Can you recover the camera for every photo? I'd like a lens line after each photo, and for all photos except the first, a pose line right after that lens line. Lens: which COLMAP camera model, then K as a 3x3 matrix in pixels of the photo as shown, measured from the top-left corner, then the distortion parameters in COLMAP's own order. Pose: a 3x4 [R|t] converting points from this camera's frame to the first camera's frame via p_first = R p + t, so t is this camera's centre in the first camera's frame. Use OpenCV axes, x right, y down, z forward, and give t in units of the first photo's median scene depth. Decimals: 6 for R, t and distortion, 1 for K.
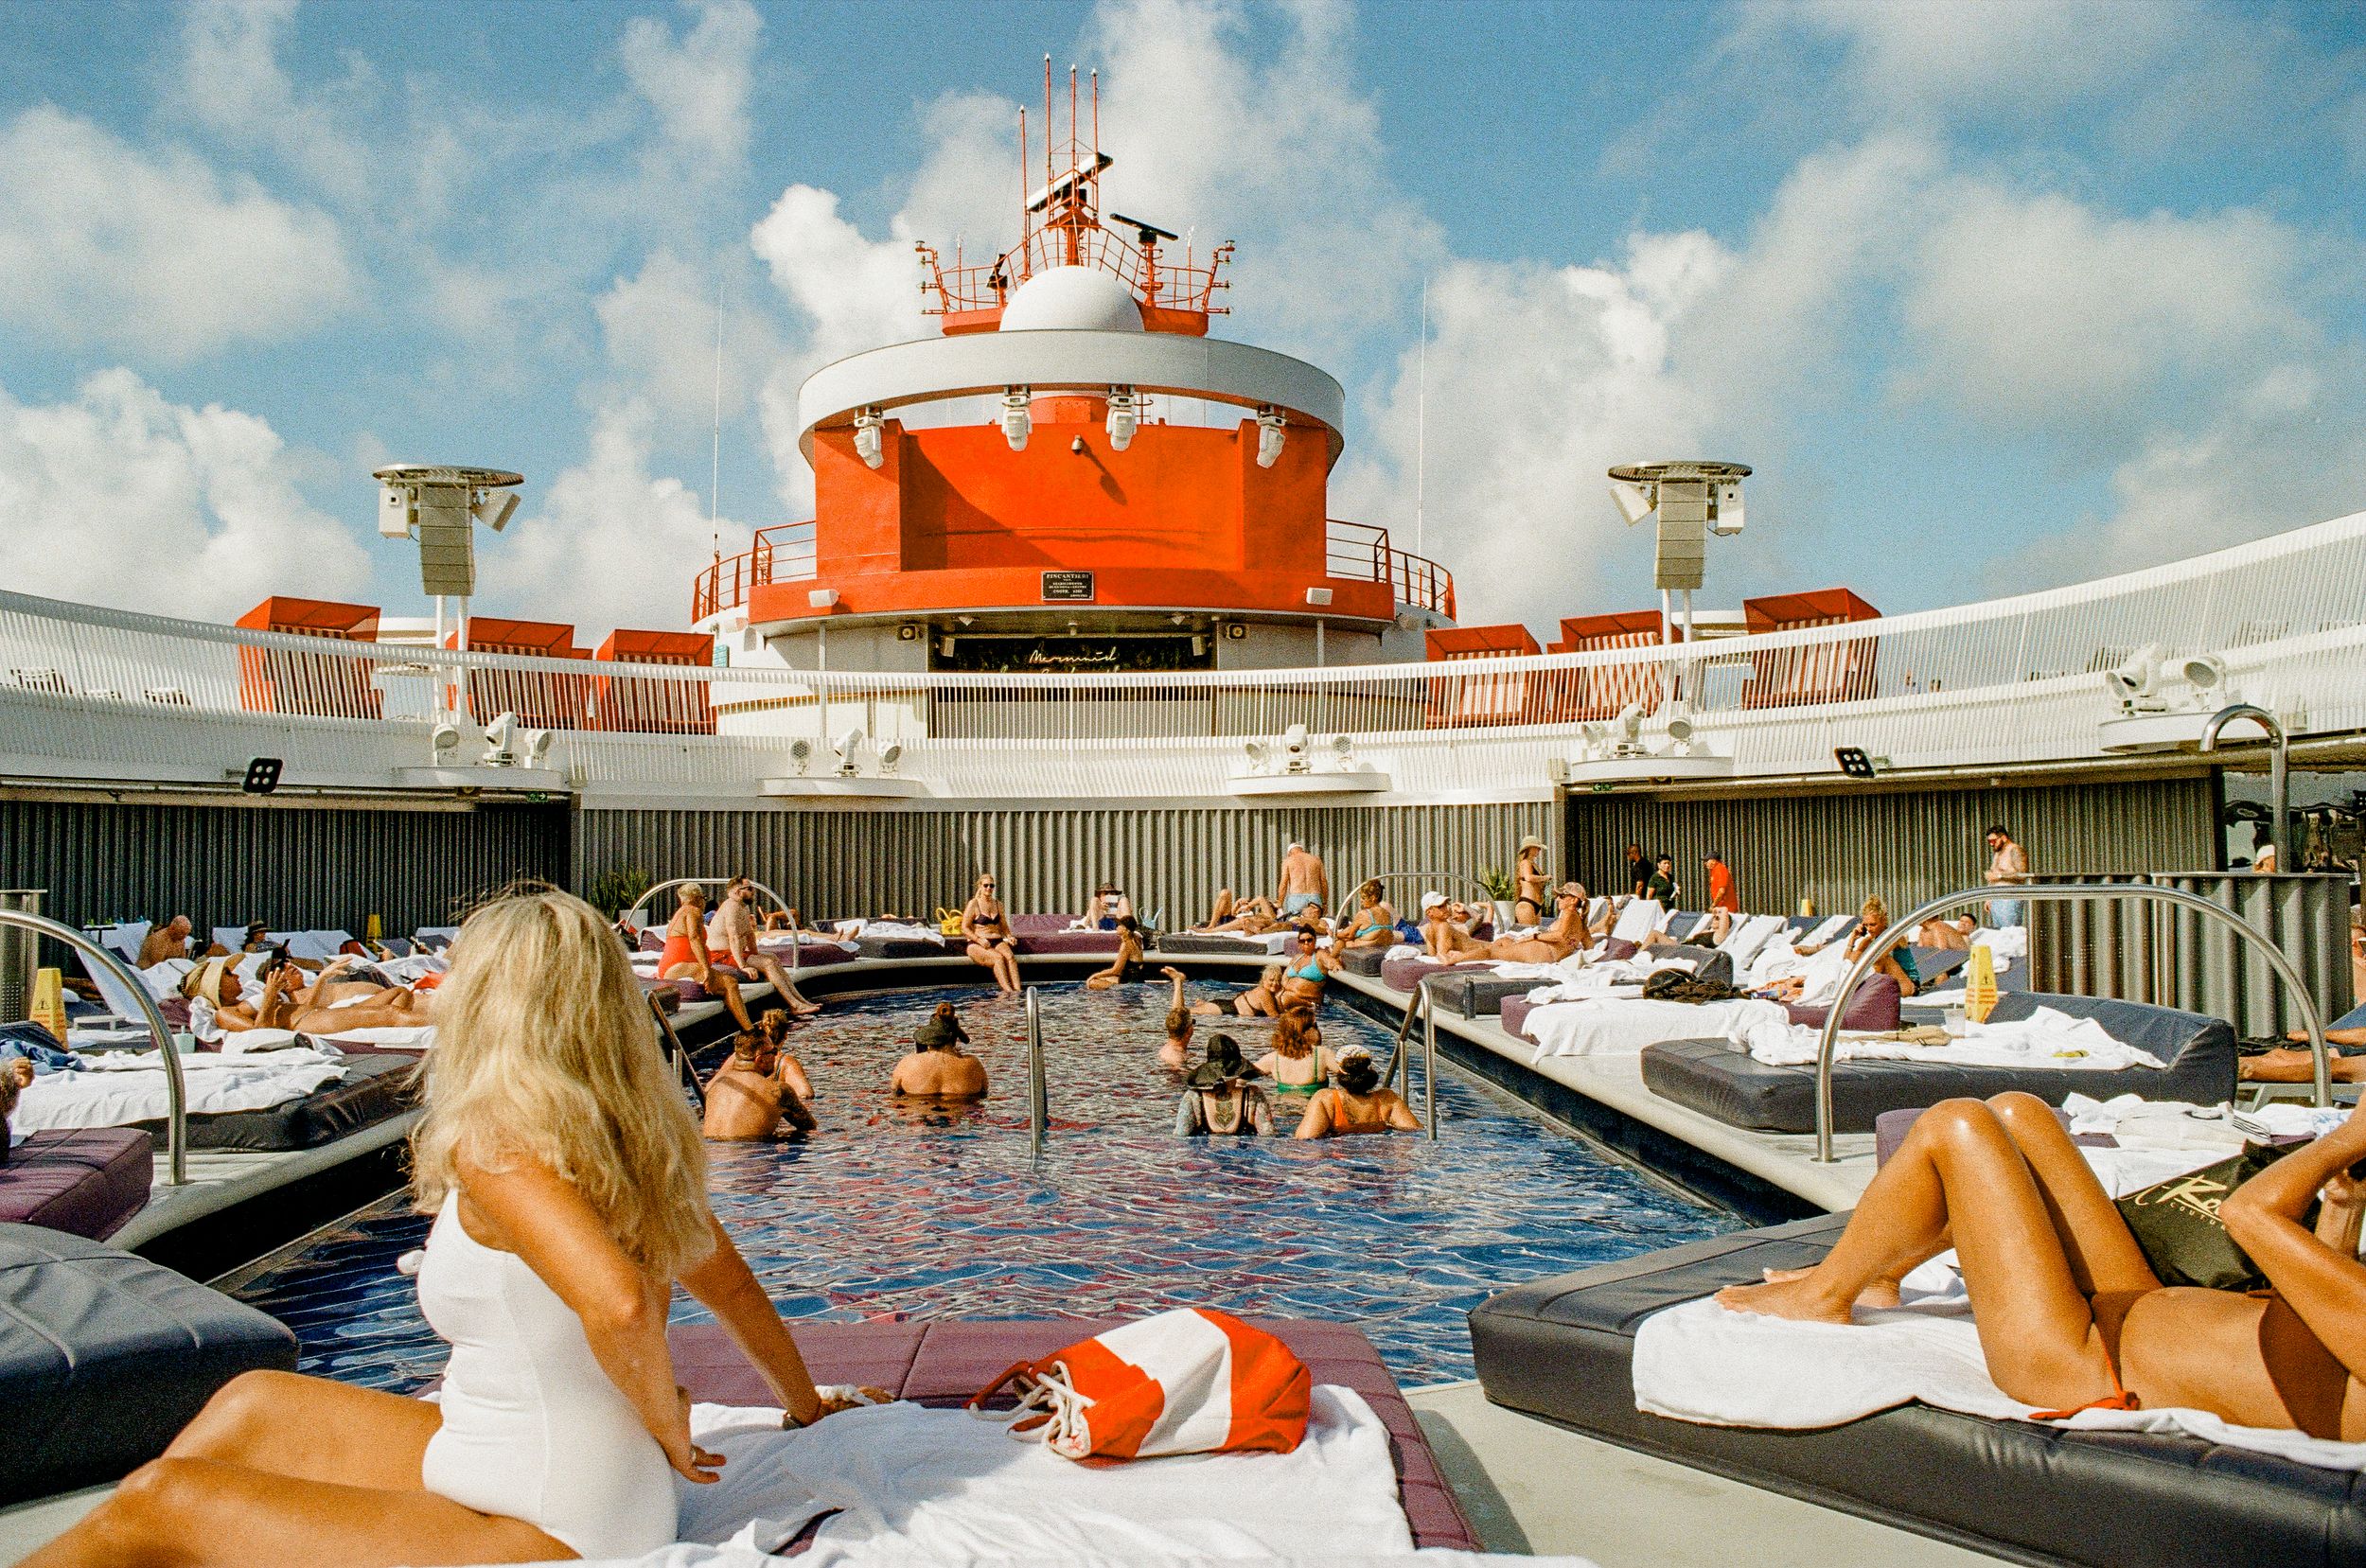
lens RADIAL K [[1919.8, 0, 1183.0], [0, 1919.8, 784.0], [0, 0, 1]] dist [-0.033311, 0.000246]
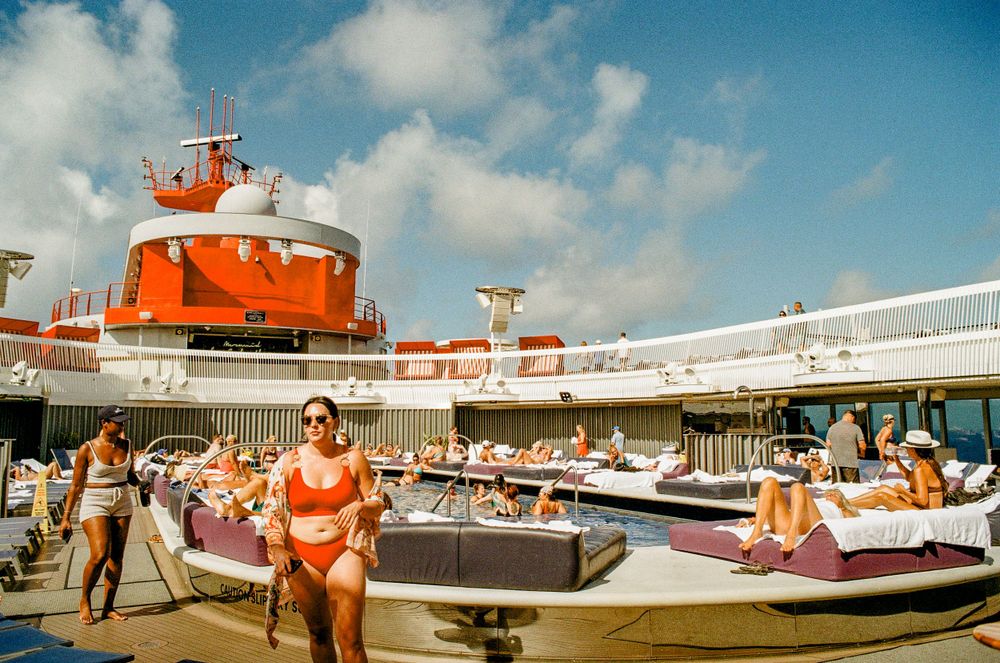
lens RADIAL K [[825.1, 0, 500.0], [0, 825.1, 331.5], [0, 0, 1]] dist [-0.005488, 0.000669]
pose [[0.919957, 0.052660, 0.388467, -0.185379], [-0.020702, 0.996080, -0.086002, -0.000510], [-0.391473, 0.071076, 0.917440, -0.089124]]
